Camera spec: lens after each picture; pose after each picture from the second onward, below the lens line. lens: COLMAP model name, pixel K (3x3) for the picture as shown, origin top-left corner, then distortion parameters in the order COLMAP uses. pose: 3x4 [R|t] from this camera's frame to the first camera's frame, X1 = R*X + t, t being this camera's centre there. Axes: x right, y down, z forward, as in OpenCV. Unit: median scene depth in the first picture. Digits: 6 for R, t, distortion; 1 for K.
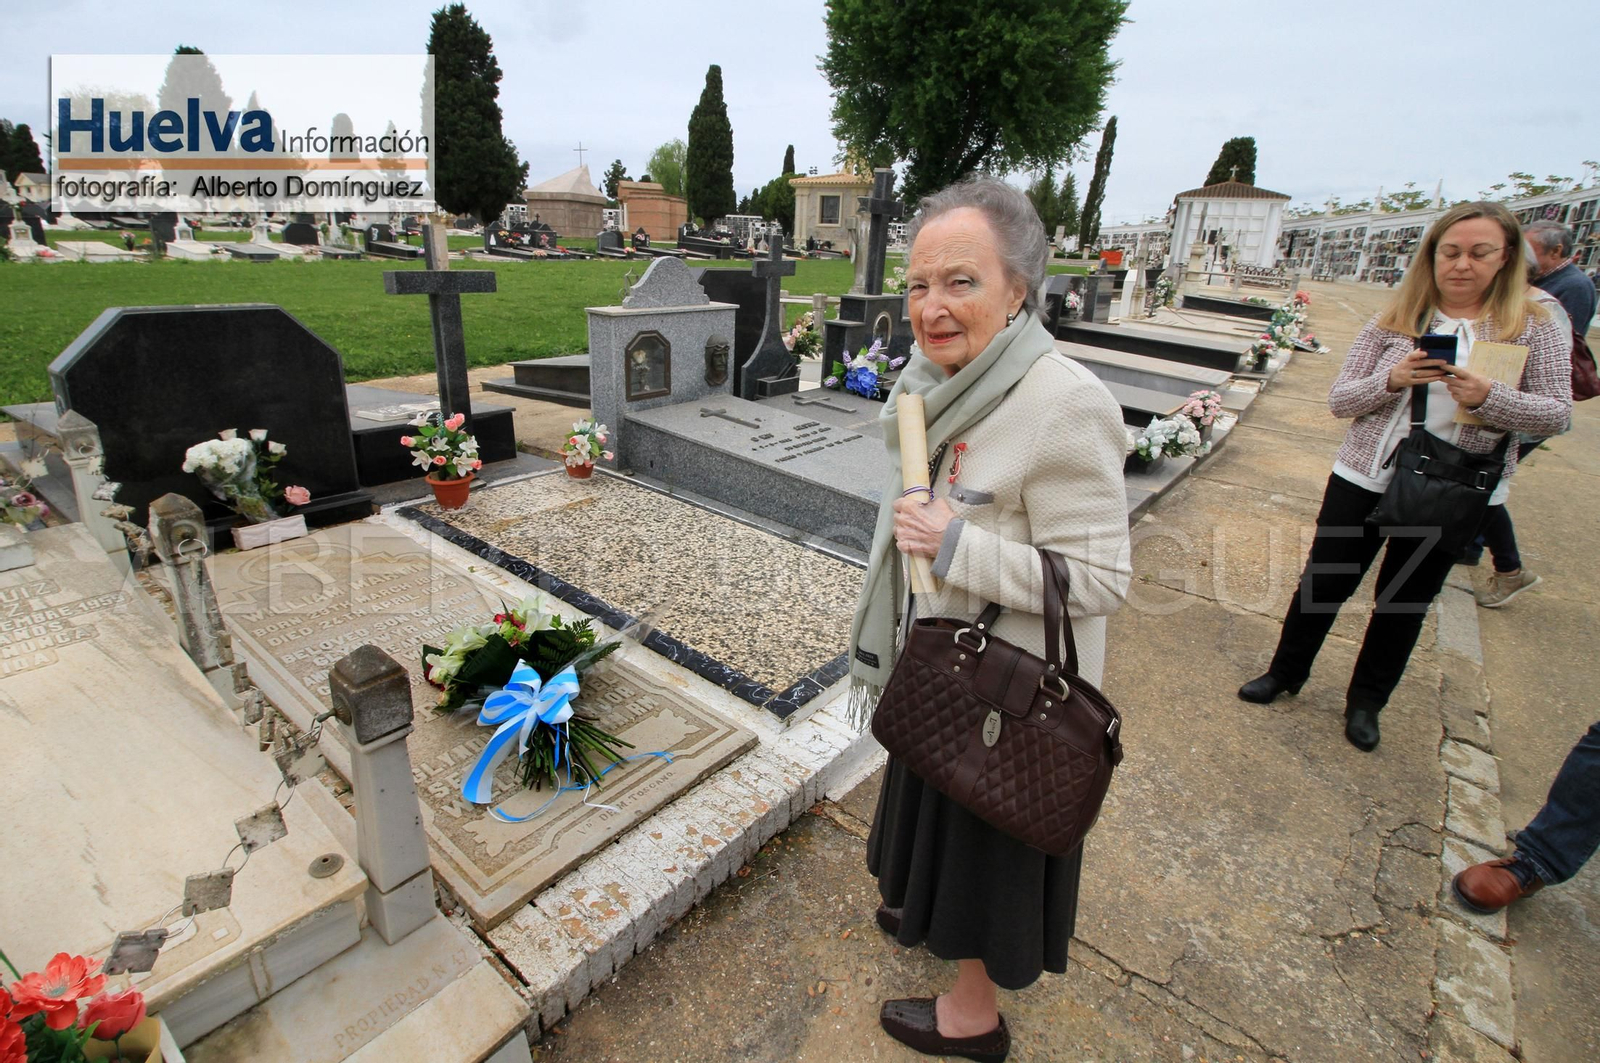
lens RADIAL K [[770.9, 0, 800.0], [0, 770.9, 531.5], [0, 0, 1]] dist [-0.000240, -0.012534]
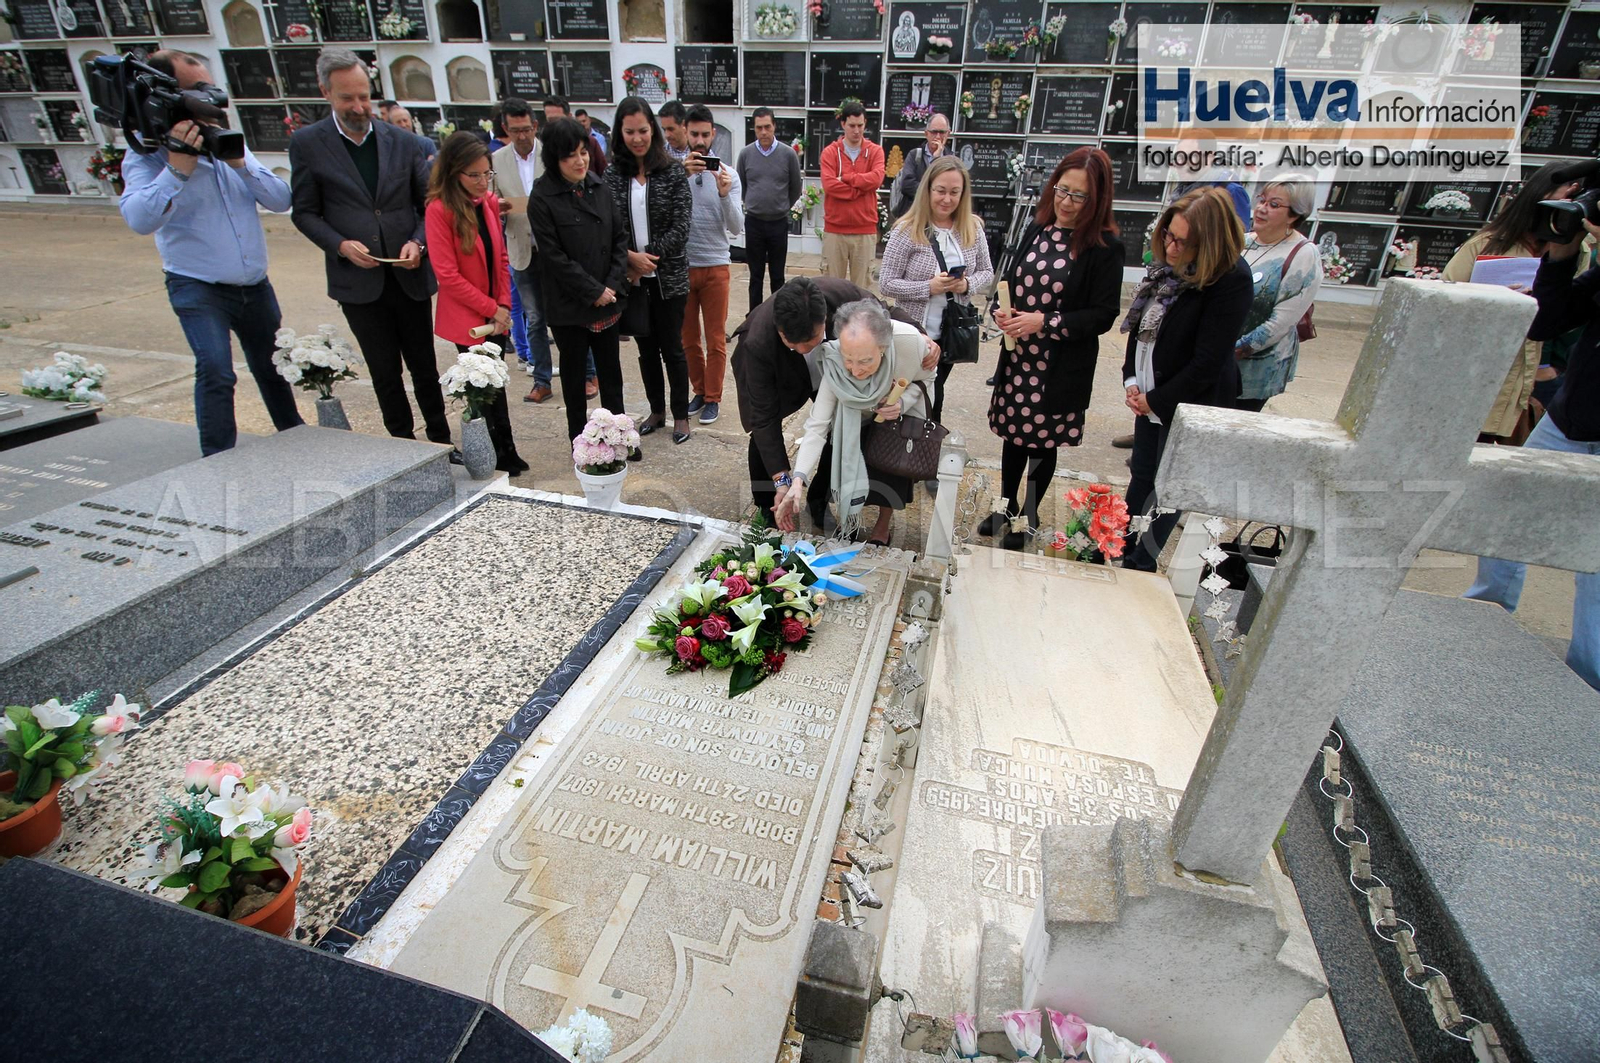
lens RADIAL K [[738.5, 0, 795.6], [0, 738.5, 549.6], [0, 0, 1]] dist [-0.000566, -0.012717]
pose [[-0.395964, -0.510493, 0.763289, -0.179227], [0.280206, 0.724411, 0.629851, -0.086392], [-0.874470, 0.463276, -0.143798, 0.154780]]
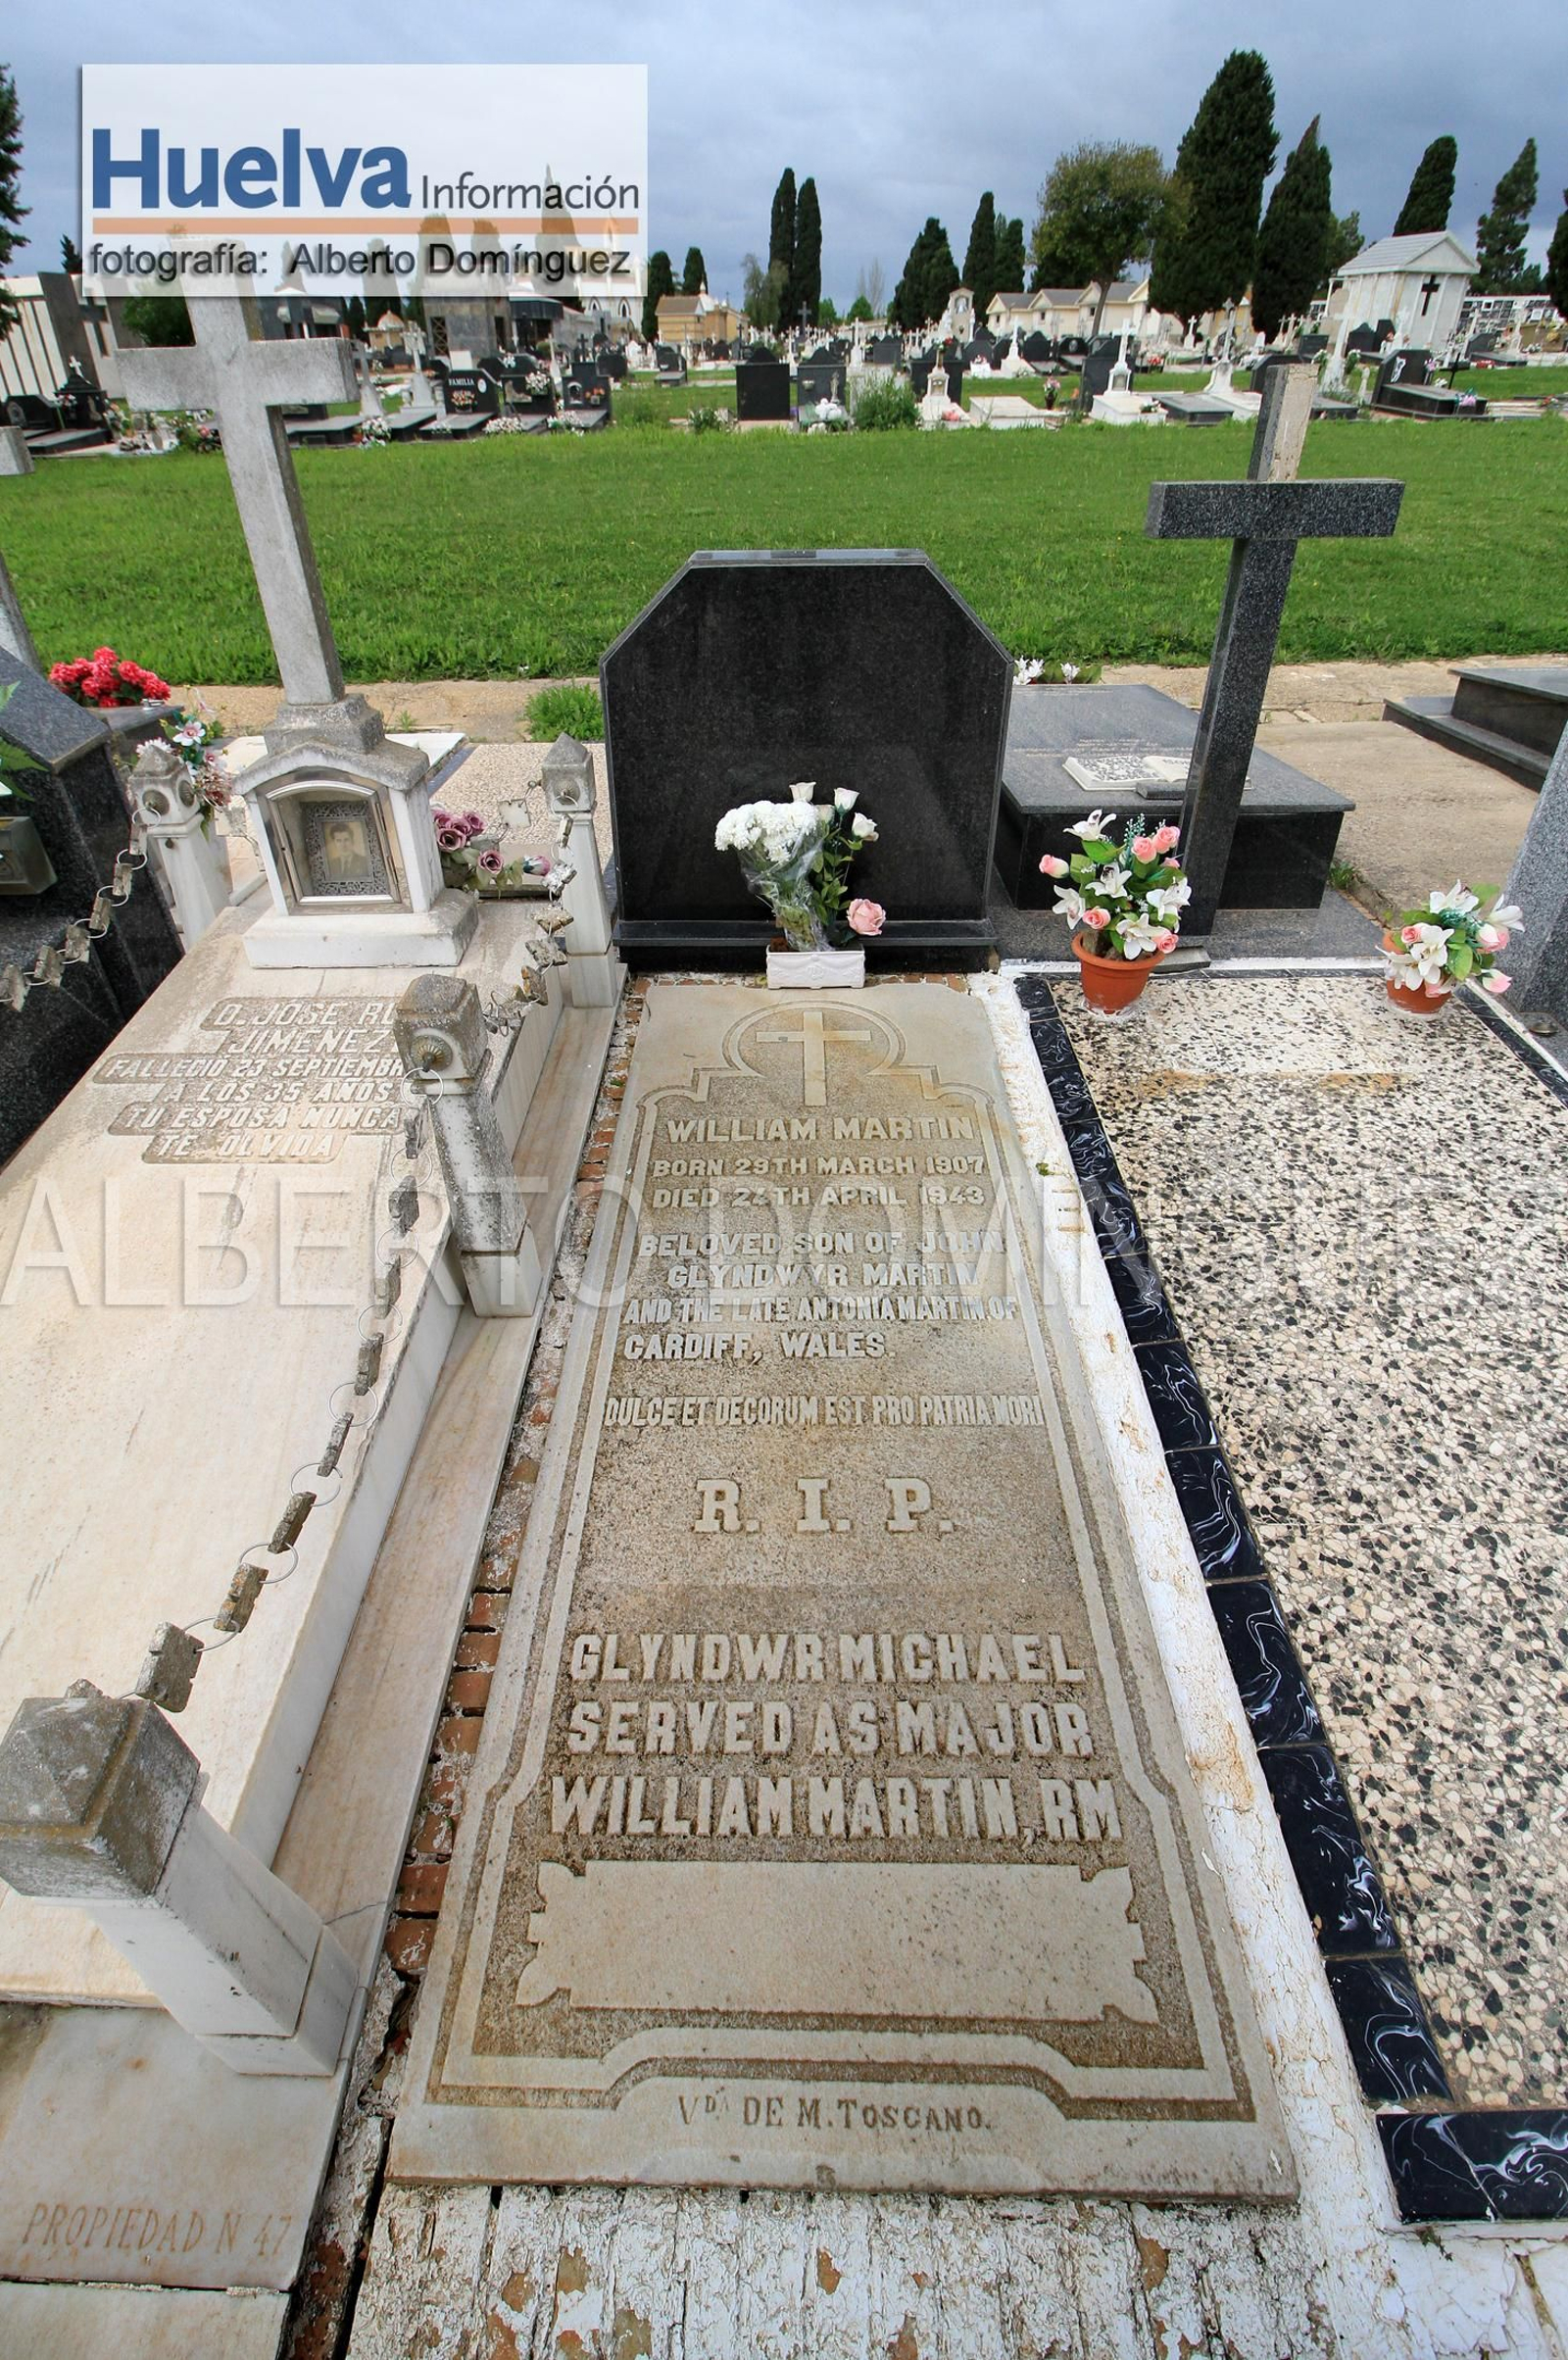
lens RADIAL K [[1137.0, 0, 775.7], [0, 1137.0, 1165.0], [0, 0, 1]] dist [-0.000240, -0.012534]
pose [[0.601404, 0.420710, -0.679203, -0.006996], [-0.240383, 0.906016, 0.348353, -0.032499], [0.761924, -0.046232, 0.646014, 0.078710]]
